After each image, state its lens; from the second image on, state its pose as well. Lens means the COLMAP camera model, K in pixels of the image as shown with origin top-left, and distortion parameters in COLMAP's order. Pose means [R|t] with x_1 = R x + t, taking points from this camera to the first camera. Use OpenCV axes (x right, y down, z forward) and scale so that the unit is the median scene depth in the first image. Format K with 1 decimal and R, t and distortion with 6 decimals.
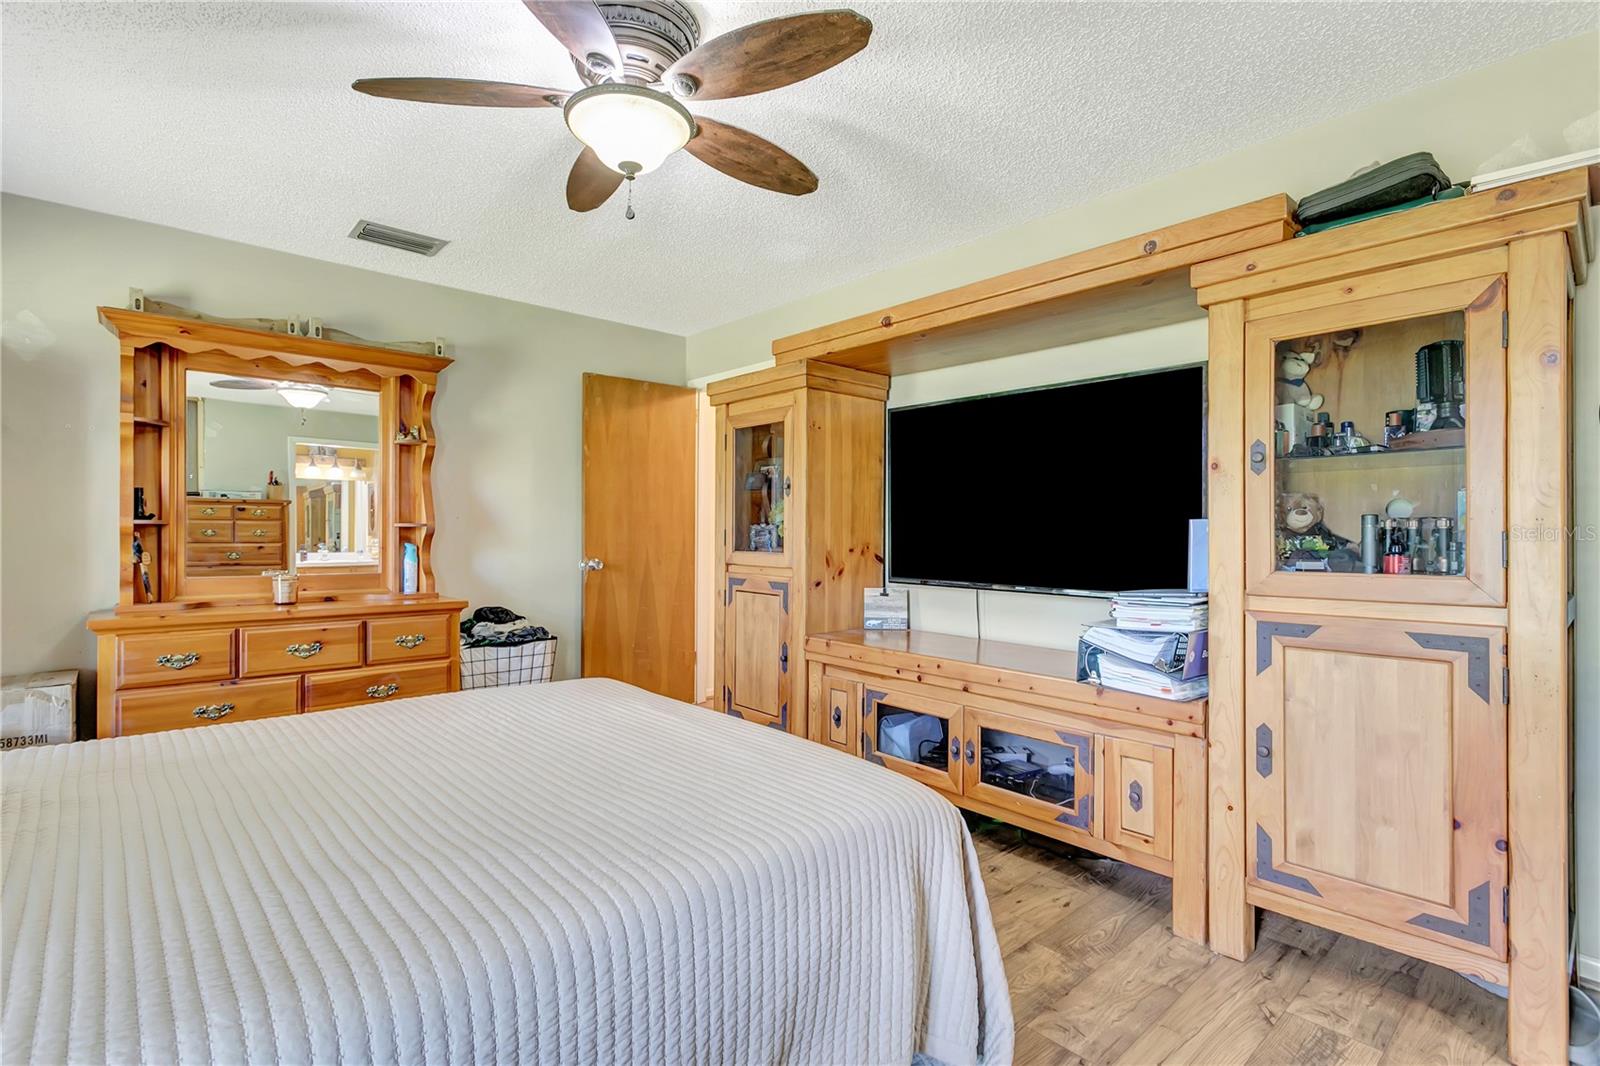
lens RADIAL K [[764.8, 0, 800.0], [0, 764.8, 533.0], [0, 0, 1]] dist [0.017230, 0.000032]
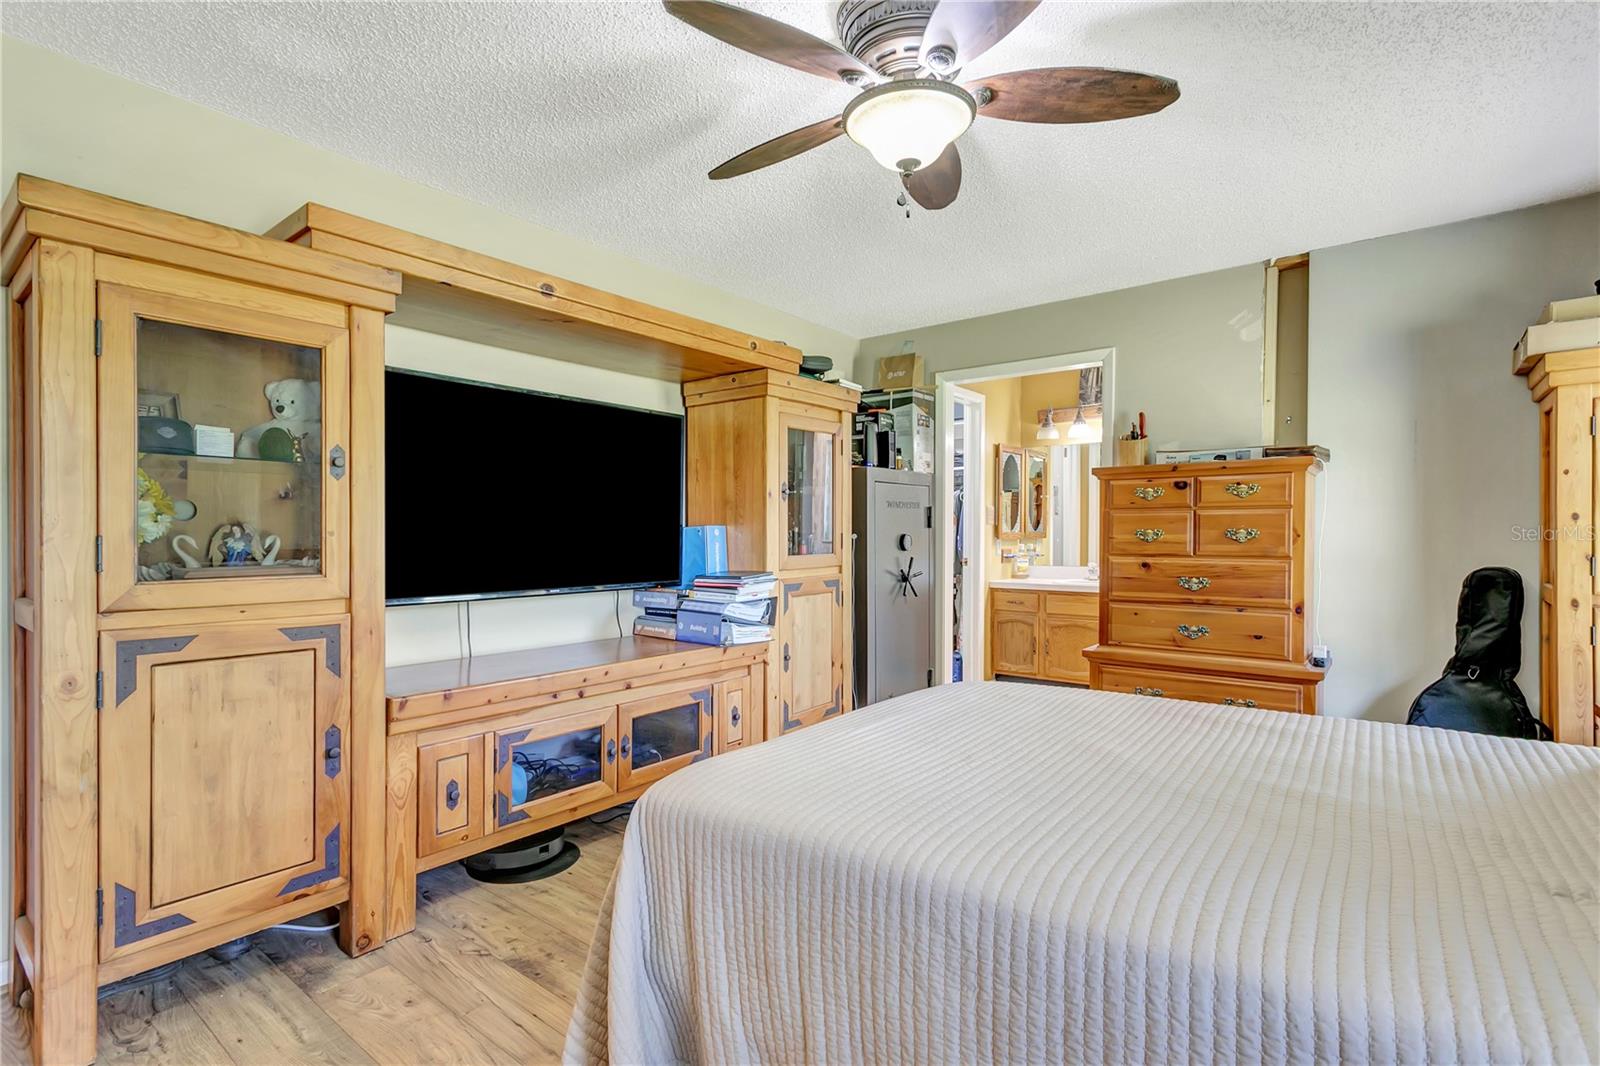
lens RADIAL K [[764.8, 0, 800.0], [0, 764.8, 533.0], [0, 0, 1]] dist [0.017230, 0.000032]
pose [[-0.167079, -0.003971, 0.985936, -0.779660], [0.005116, 0.999975, 0.004894, -0.007804], [-0.985930, 0.005862, -0.167054, 0.867925]]
